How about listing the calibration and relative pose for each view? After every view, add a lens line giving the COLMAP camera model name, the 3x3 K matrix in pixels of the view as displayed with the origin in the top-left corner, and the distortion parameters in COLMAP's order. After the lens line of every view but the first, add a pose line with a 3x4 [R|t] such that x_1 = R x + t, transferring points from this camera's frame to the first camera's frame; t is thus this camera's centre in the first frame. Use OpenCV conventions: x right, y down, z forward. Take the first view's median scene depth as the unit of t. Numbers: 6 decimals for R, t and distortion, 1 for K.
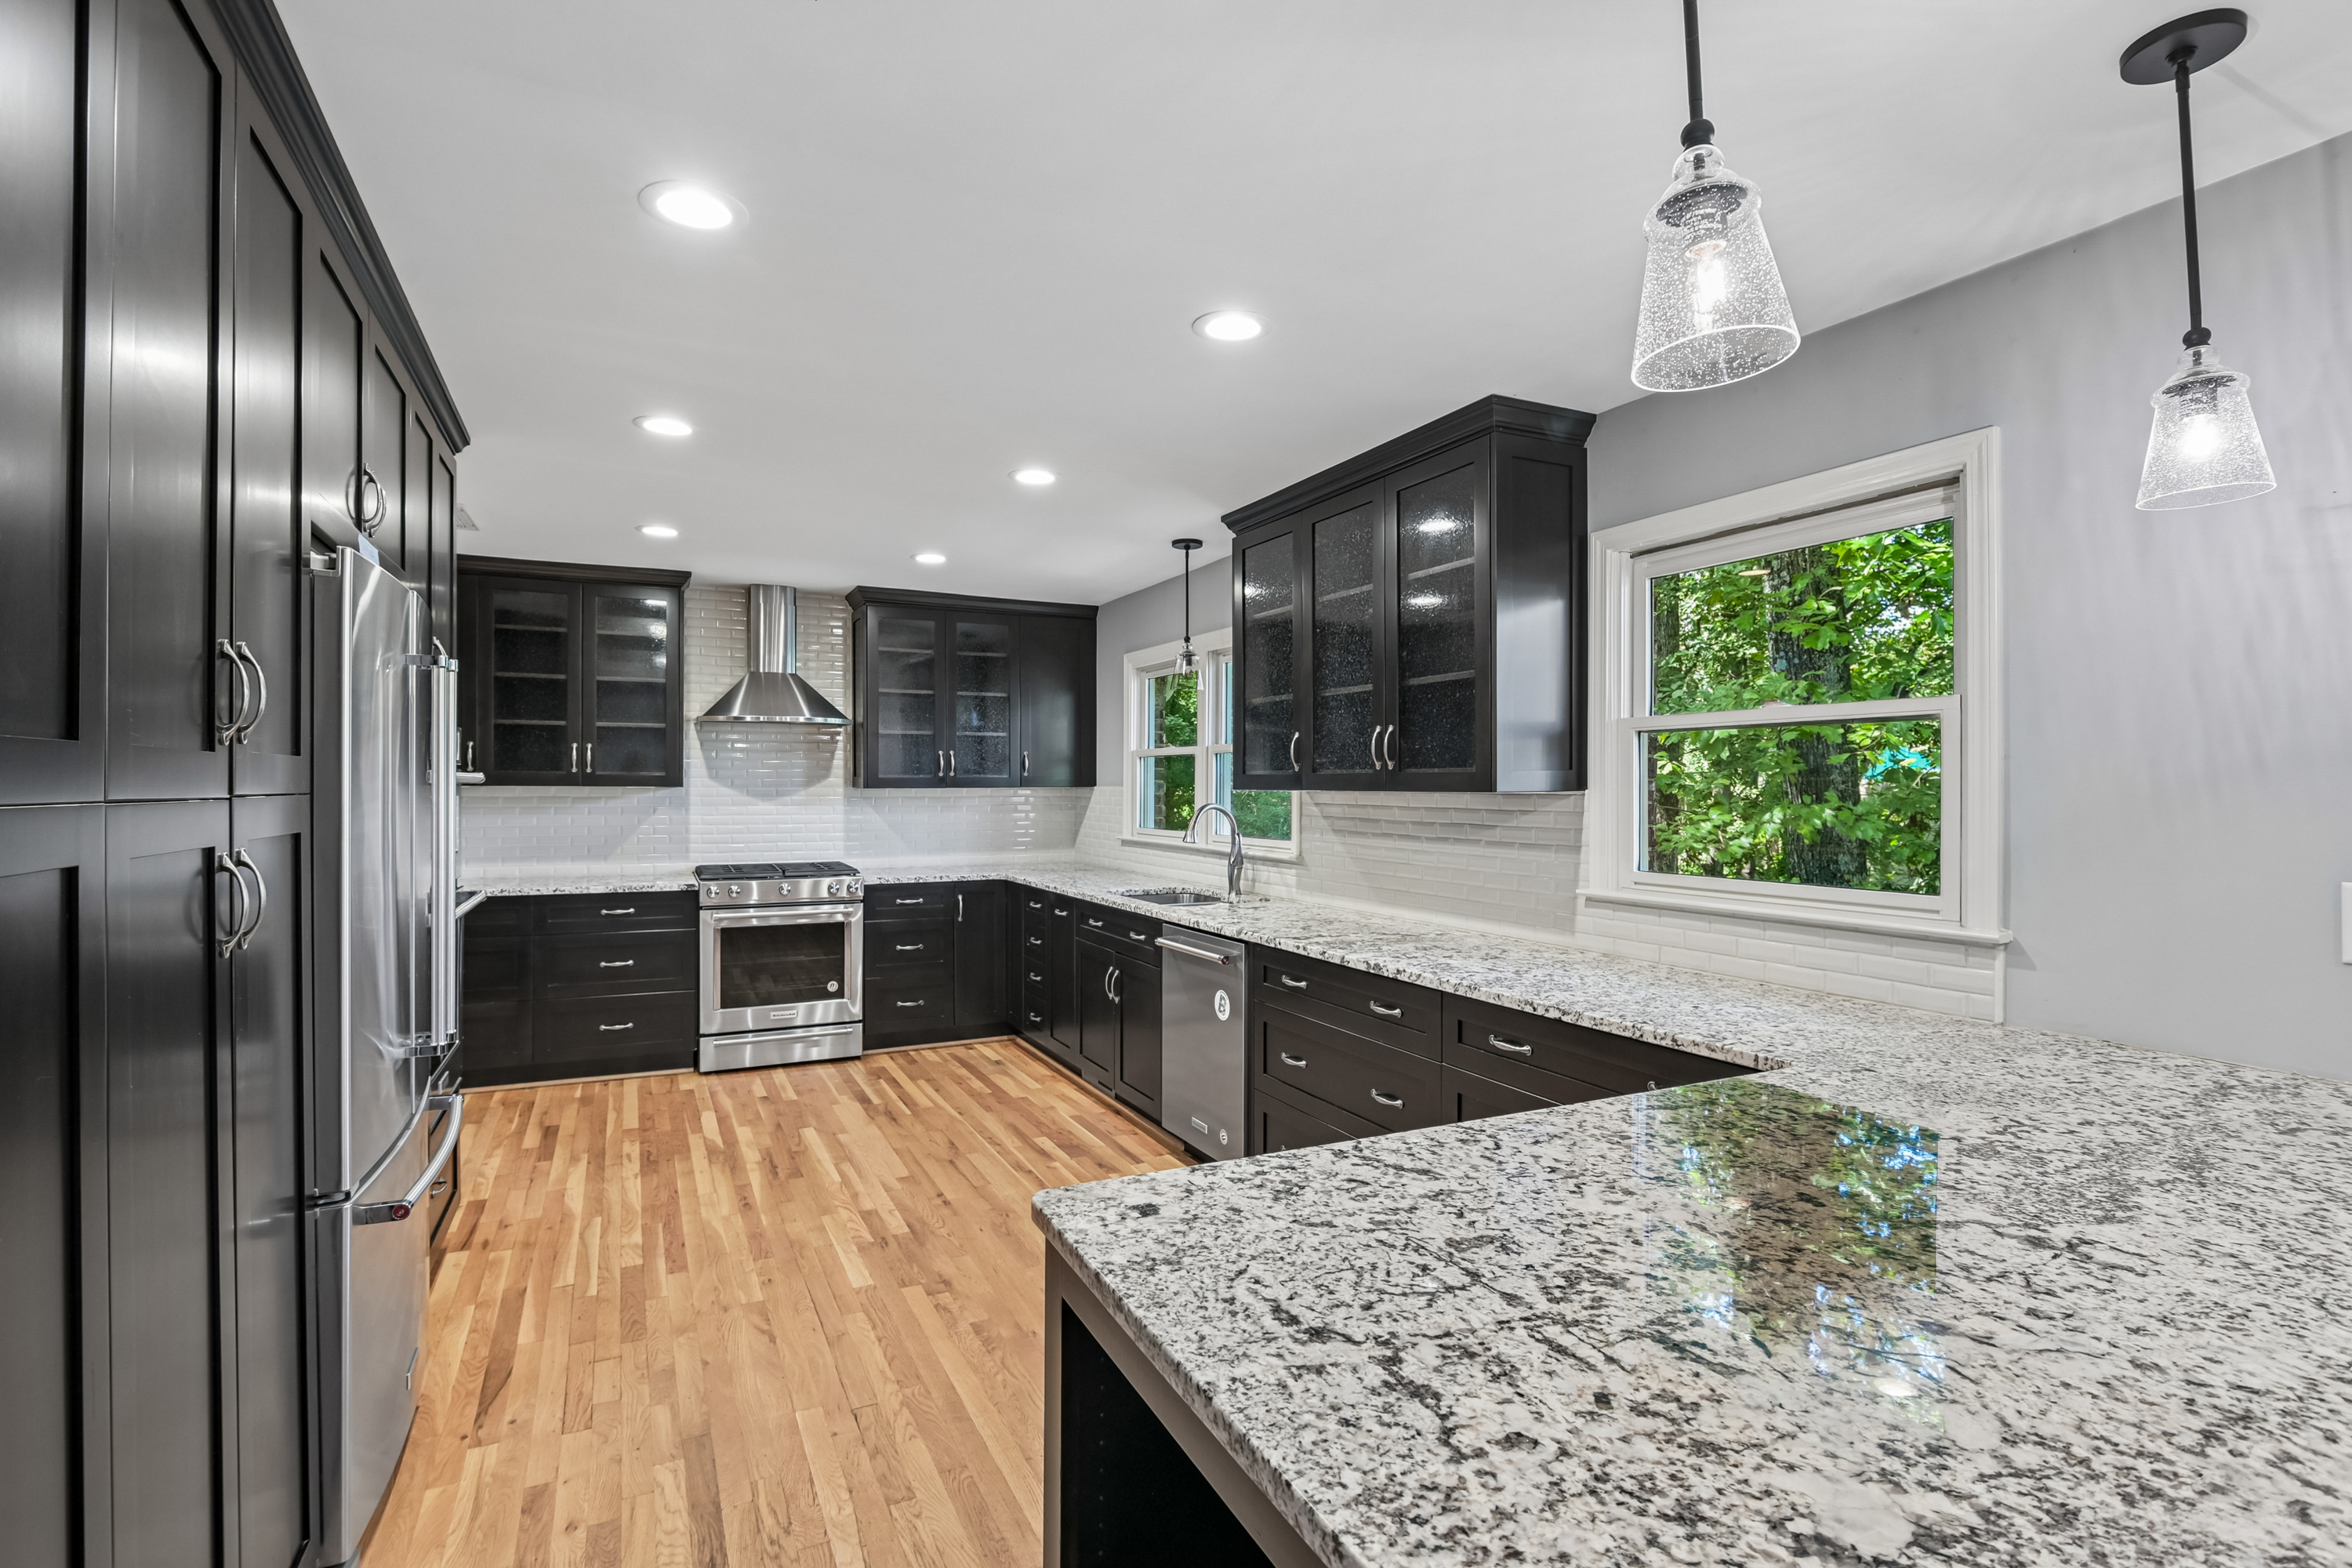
lens RADIAL K [[1019.4, 0, 1135.2], [0, 1019.4, 777.0], [0, 0, 1]] dist [0.000045, 0.024974]
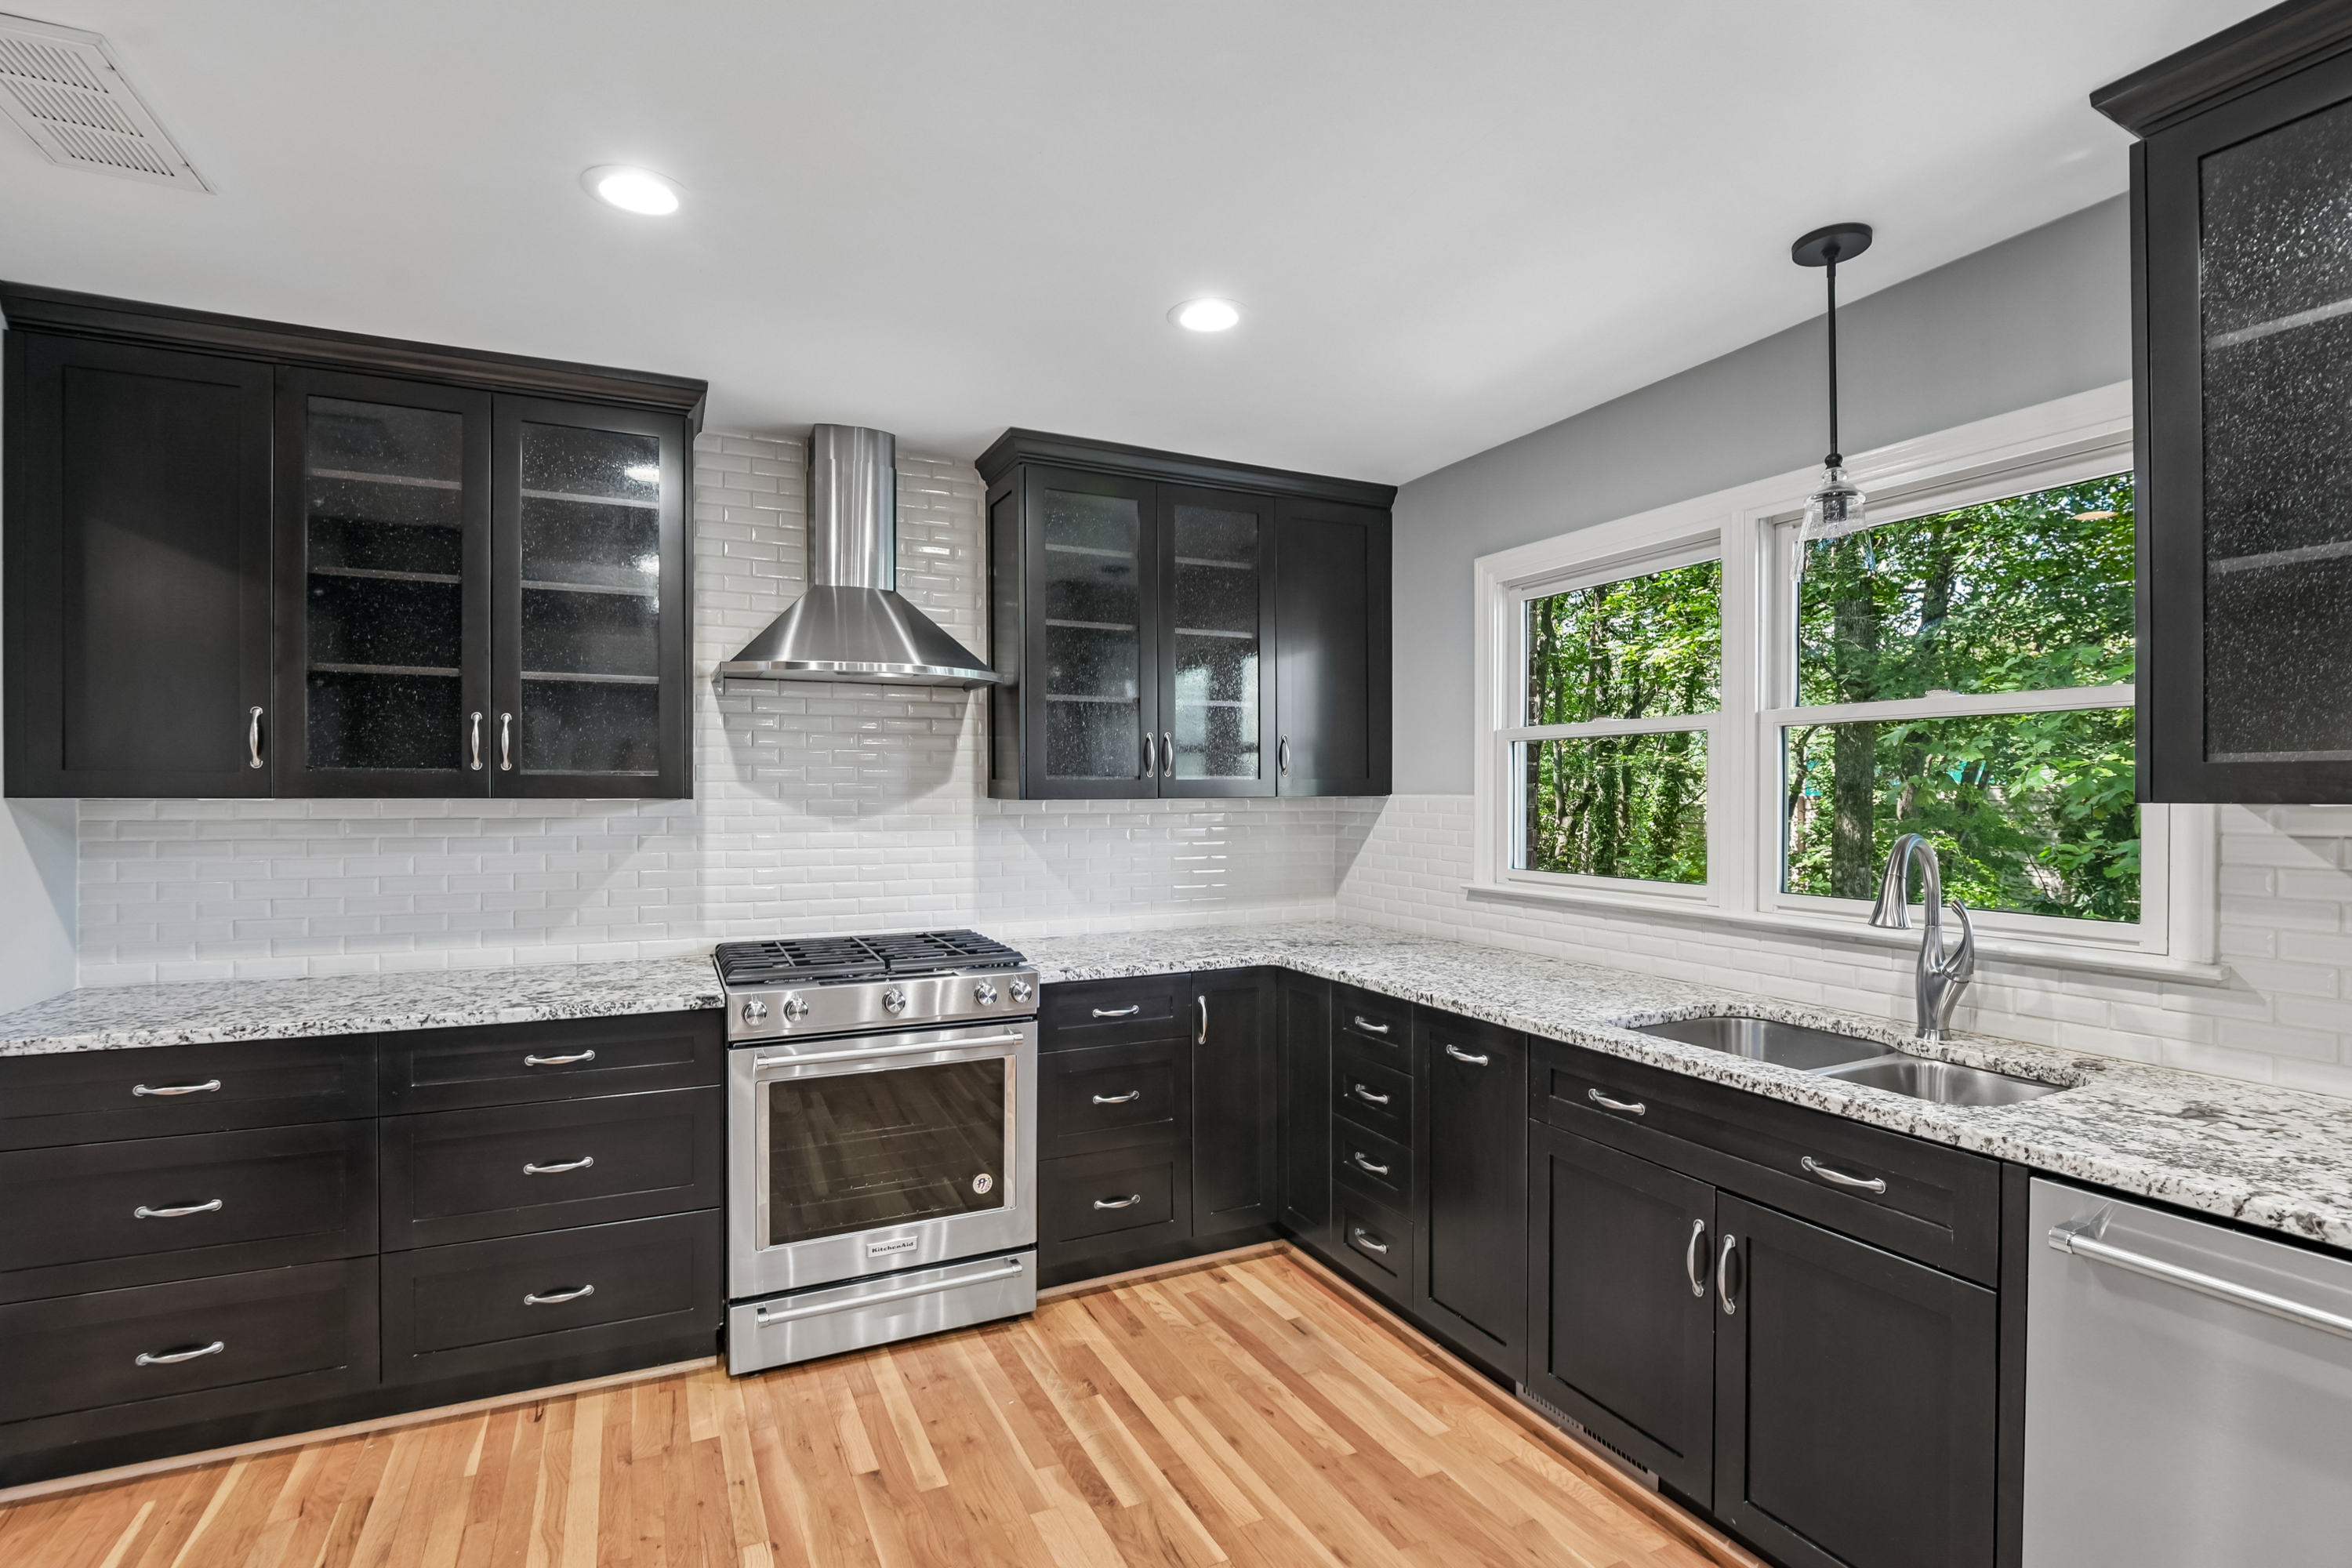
lens RADIAL K [[1118.1, 0, 1176.0], [0, 1118.1, 784.0], [0, 0, 1]] dist [-0.003131, -0.000444]
pose [[0.999979, -0.003421, -0.005476, -0.190279], [0.003420, 0.999994, -0.000107, 0.003020], [0.005477, 0.000089, 0.999985, 0.424383]]
